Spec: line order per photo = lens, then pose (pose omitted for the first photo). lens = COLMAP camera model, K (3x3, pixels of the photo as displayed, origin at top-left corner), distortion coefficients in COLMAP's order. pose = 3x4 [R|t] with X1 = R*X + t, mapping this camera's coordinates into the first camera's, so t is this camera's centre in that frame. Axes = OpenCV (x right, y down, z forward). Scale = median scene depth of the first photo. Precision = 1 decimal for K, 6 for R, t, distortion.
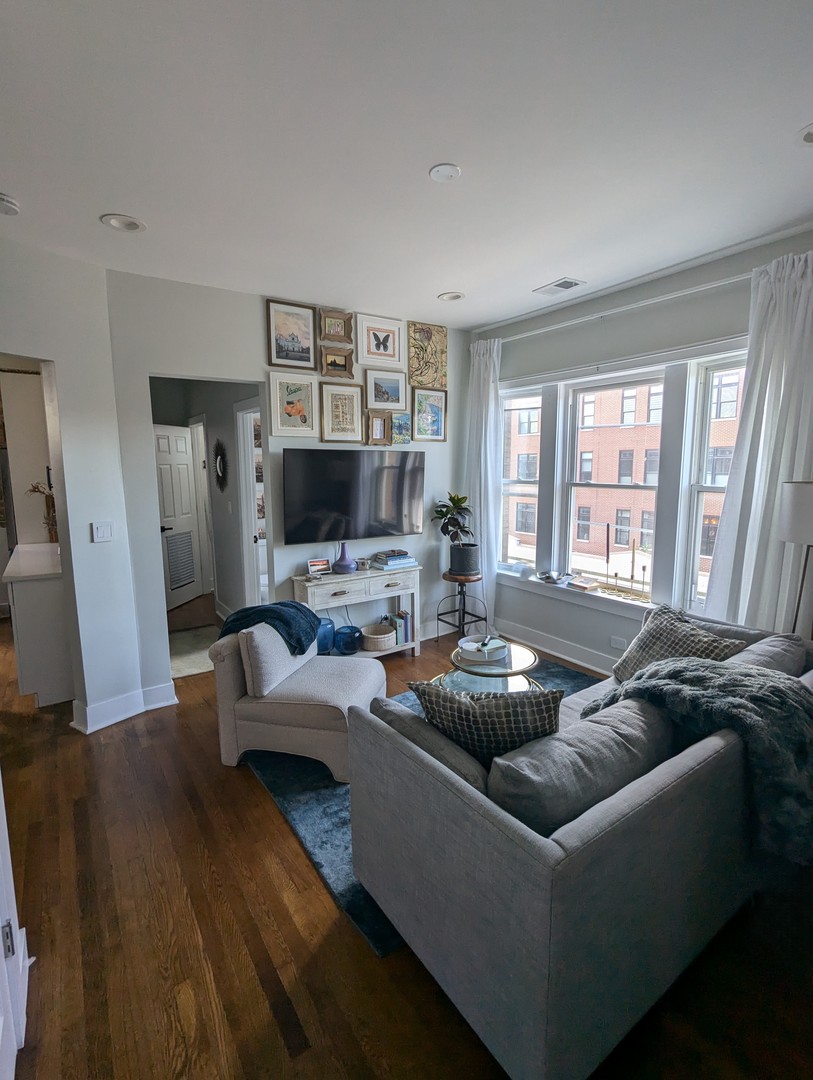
lens RADIAL K [[503.9, 0, 402.6], [0, 503.9, 538.7], [0, 0, 1]] dist [0.004019, 0.000419]
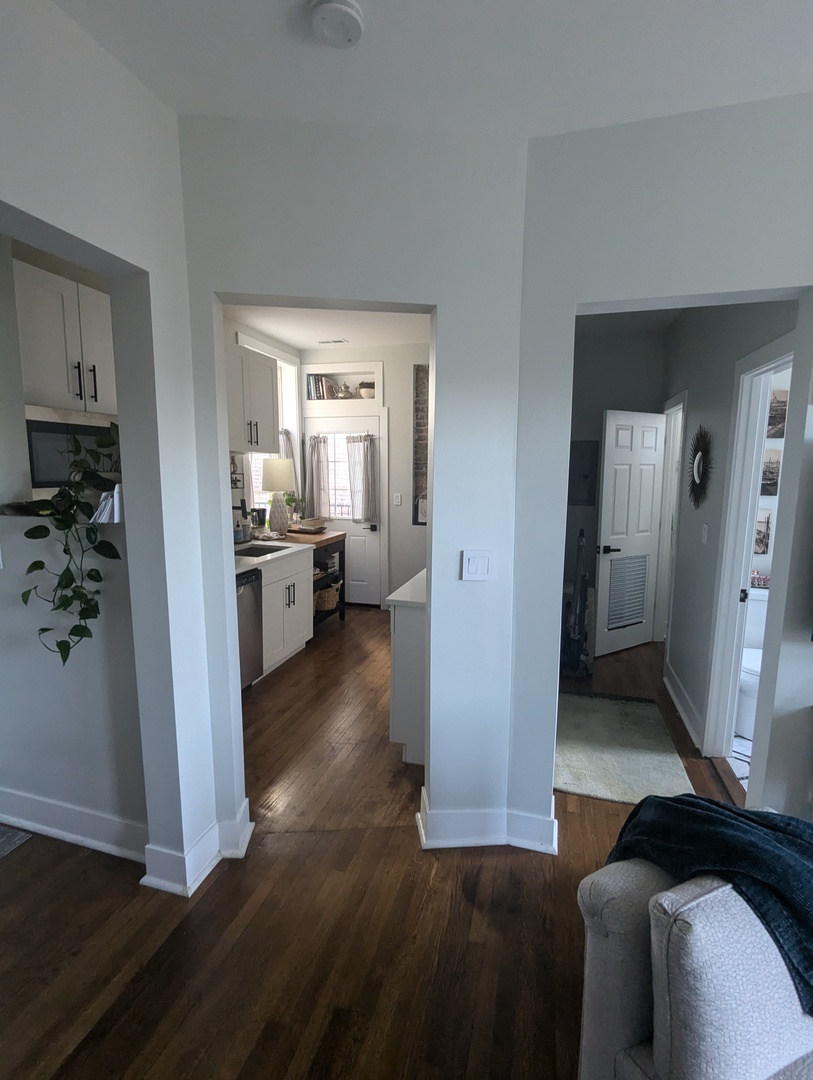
lens RADIAL K [[503.9, 0, 409.6], [0, 503.9, 535.5], [0, 0, 1]] dist [0.004019, 0.000419]
pose [[0.633491, 0.118353, -0.764645, -0.089119], [-0.124773, 0.990924, 0.050005, -0.042335], [0.763624, 0.063729, 0.642509, 0.294961]]
